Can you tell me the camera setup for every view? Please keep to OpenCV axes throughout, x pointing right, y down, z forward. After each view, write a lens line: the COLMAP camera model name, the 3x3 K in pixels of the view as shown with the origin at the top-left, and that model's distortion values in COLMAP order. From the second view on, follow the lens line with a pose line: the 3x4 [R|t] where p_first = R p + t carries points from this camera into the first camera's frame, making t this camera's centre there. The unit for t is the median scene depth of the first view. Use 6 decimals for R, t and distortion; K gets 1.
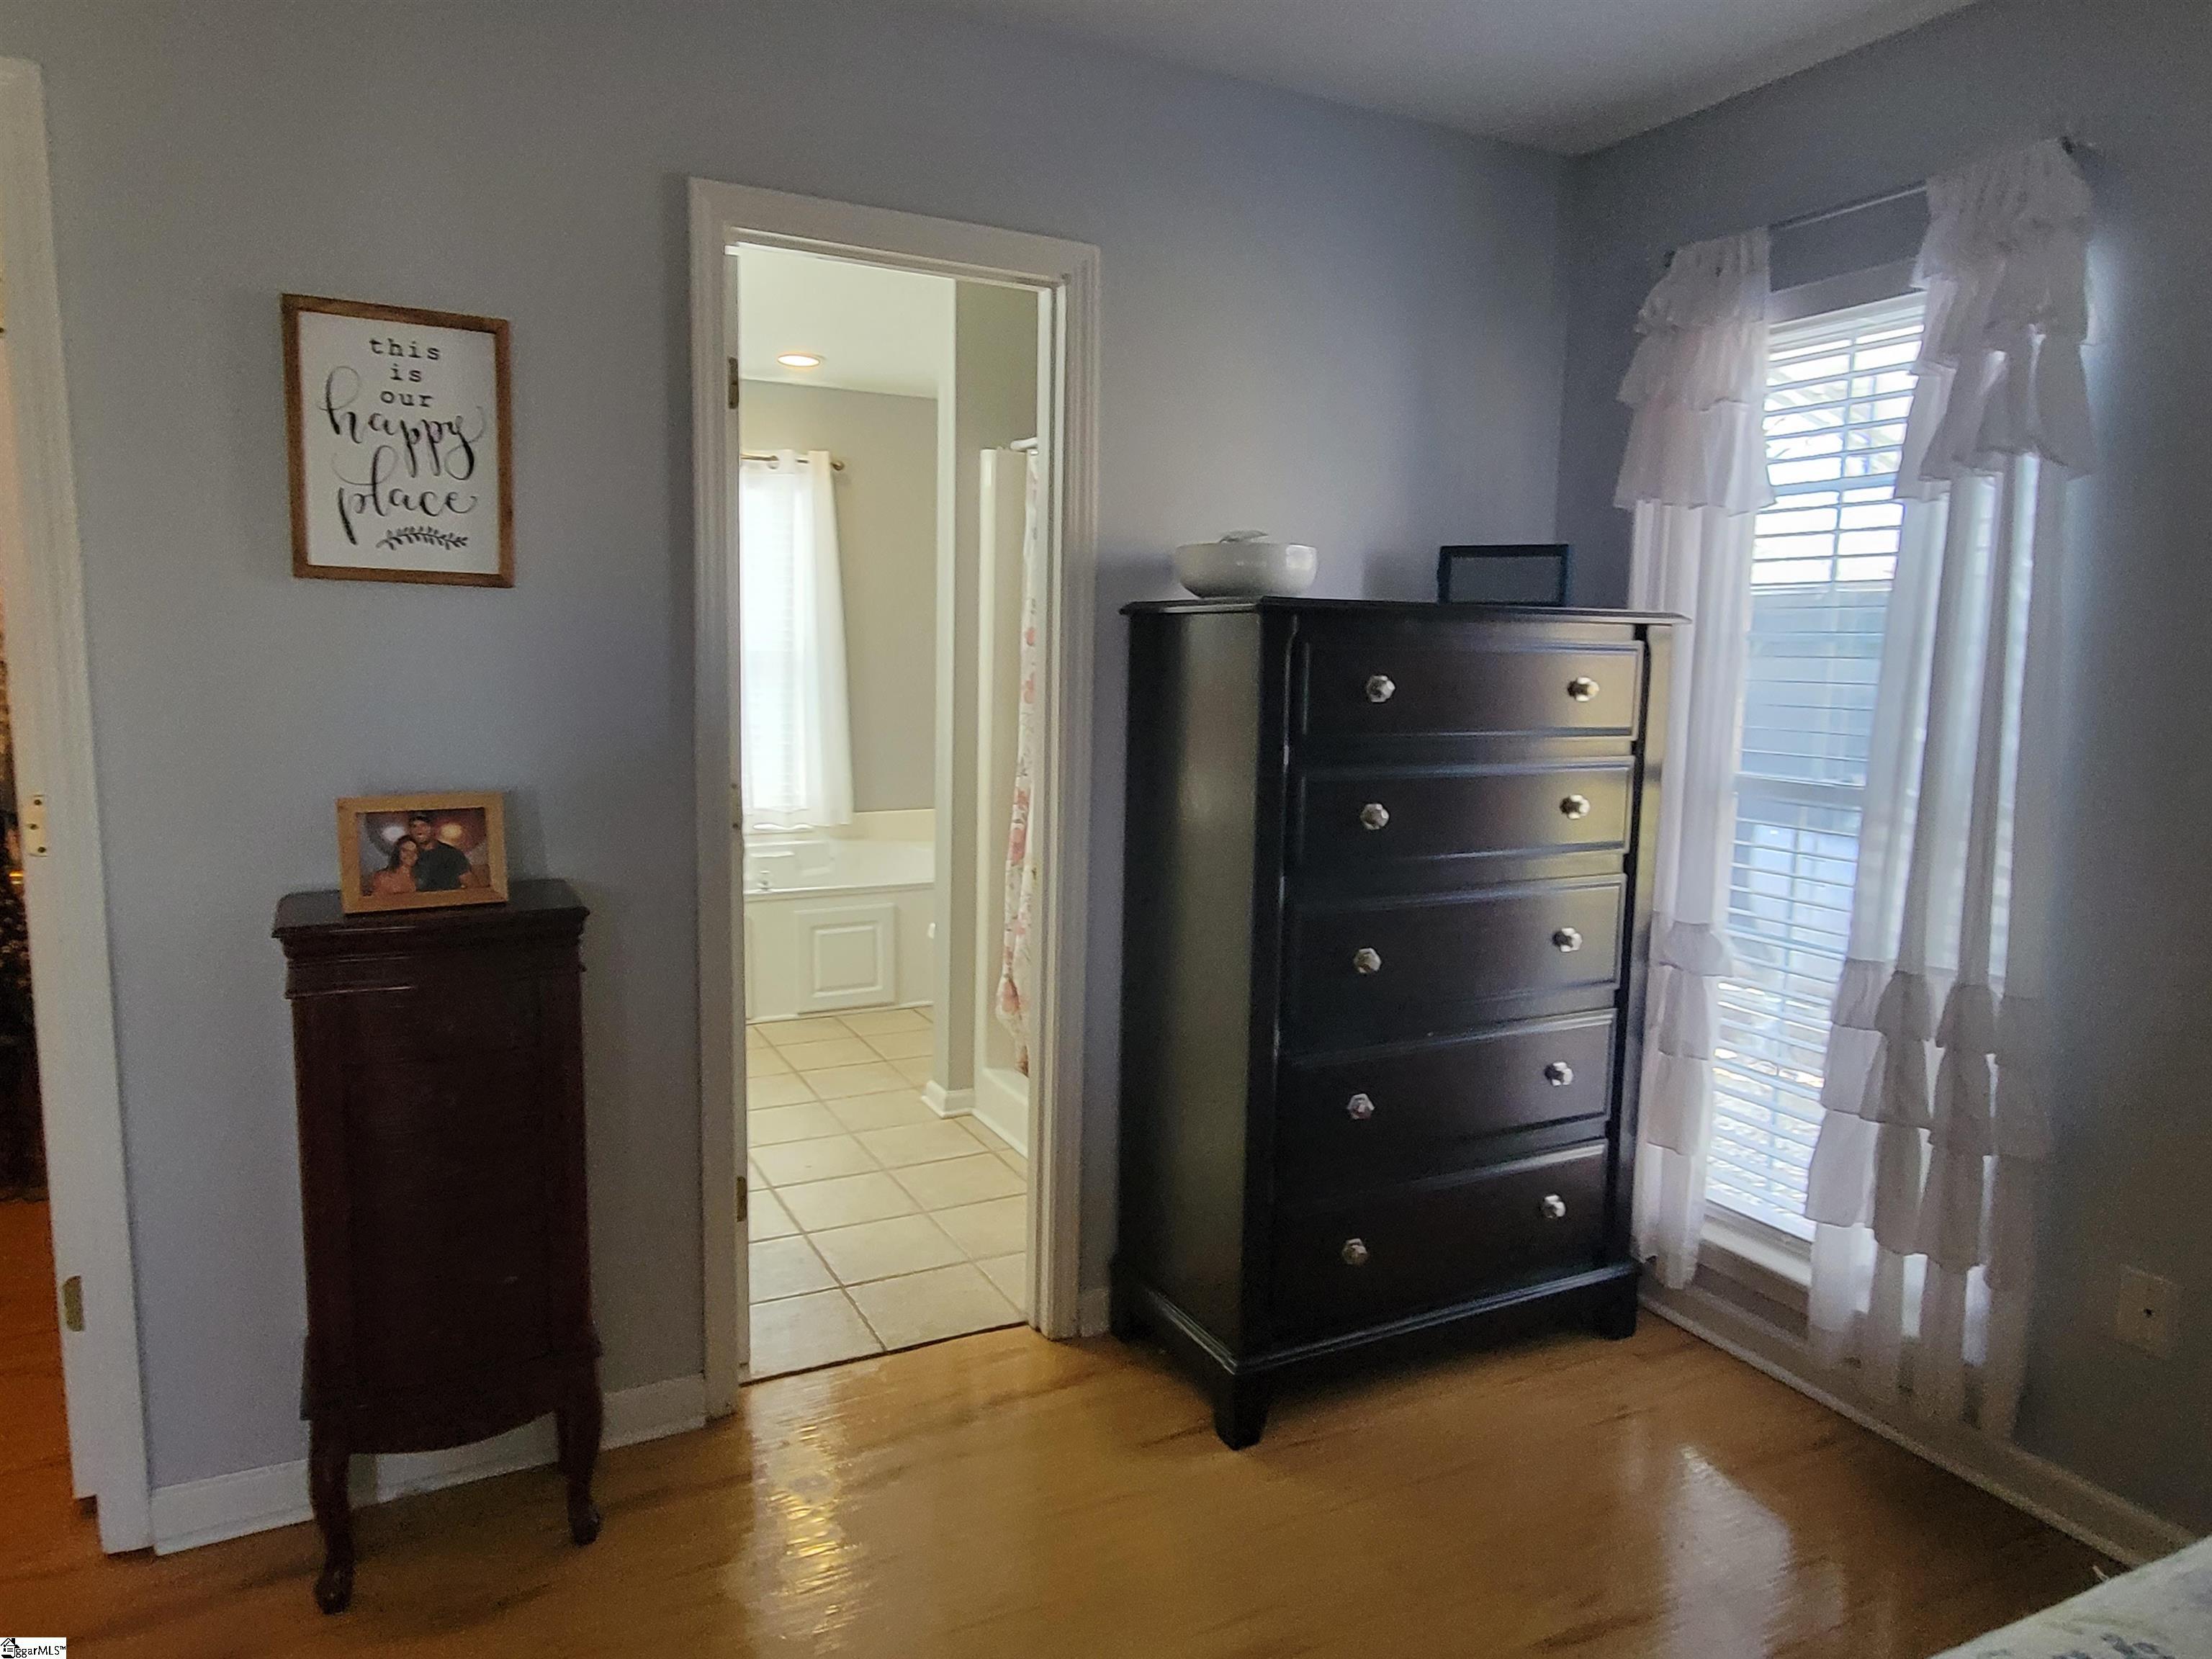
lens RADIAL K [[1341.5, 0, 1108.8], [0, 1341.5, 830.5], [0, 0, 1]] dist [0.002406, 0.002325]
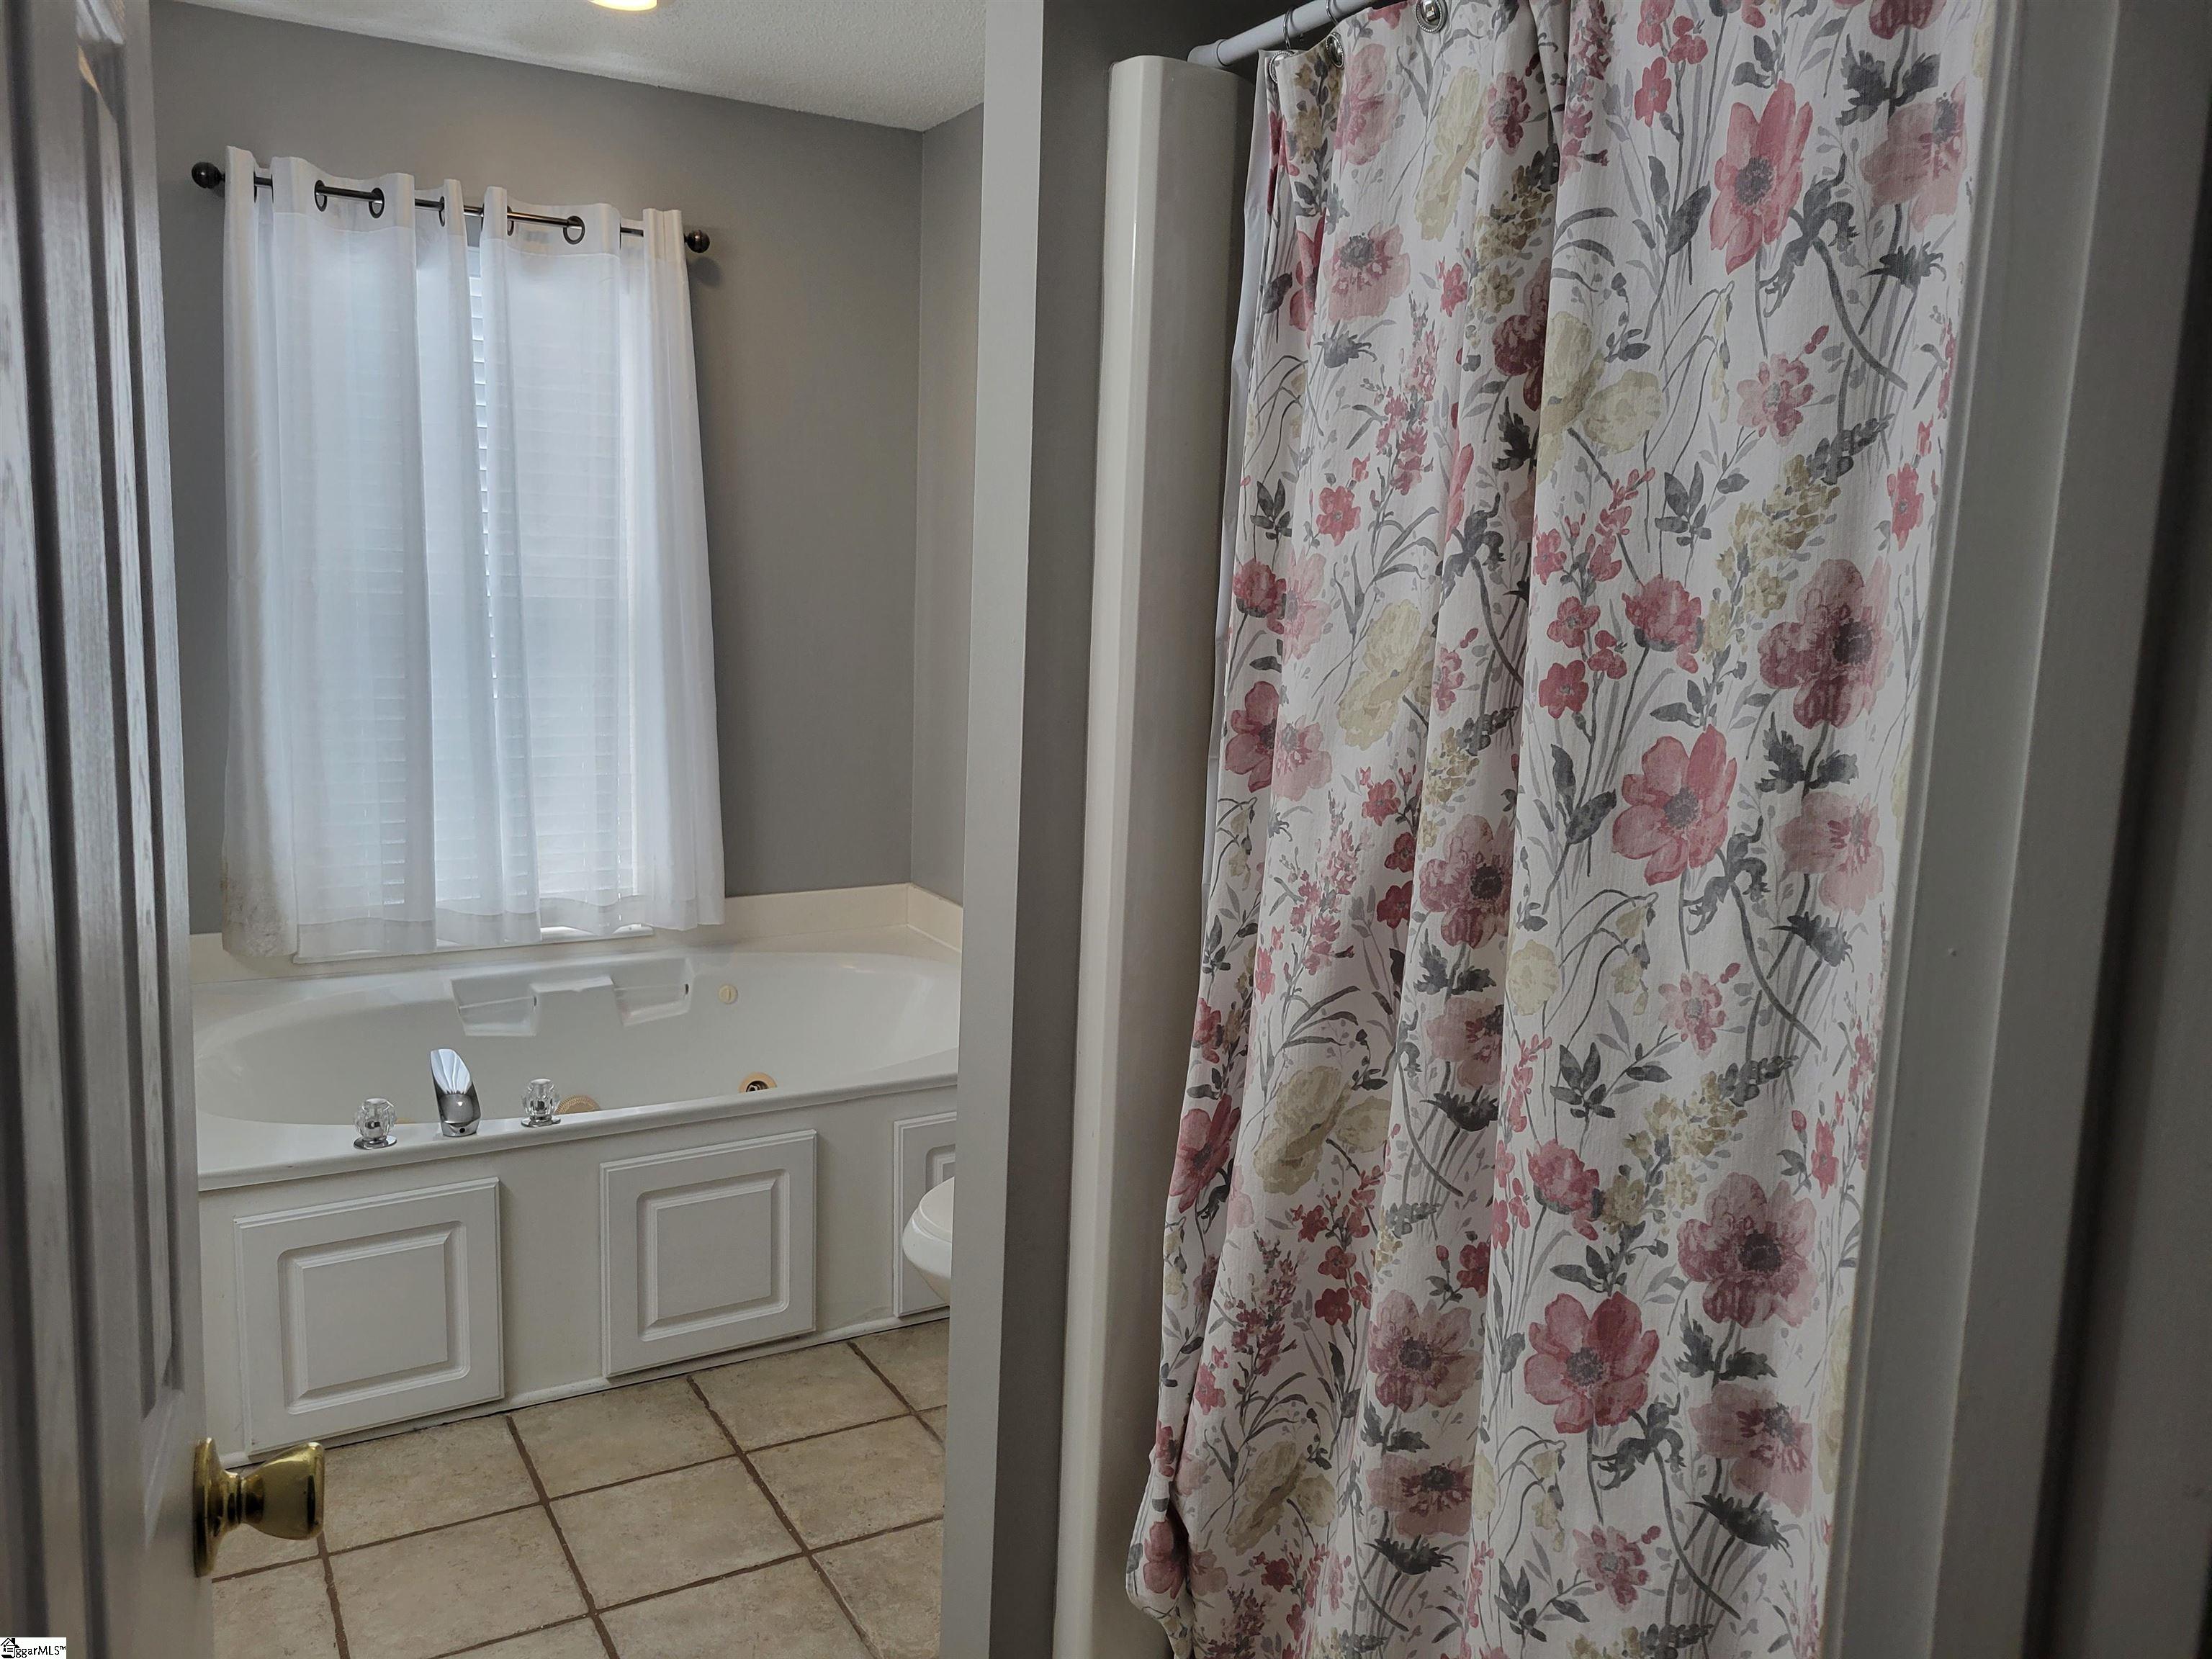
lens RADIAL K [[1661.4, 0, 1094.9], [0, 1661.4, 838.2], [0, 0, 1]] dist [0.028083, 0.001045]
pose [[0.999177, 0.009212, 0.039504, -0.084965], [-0.009816, 0.999838, 0.015114, -0.060850], [-0.039358, -0.015489, 0.999105, 0.402406]]
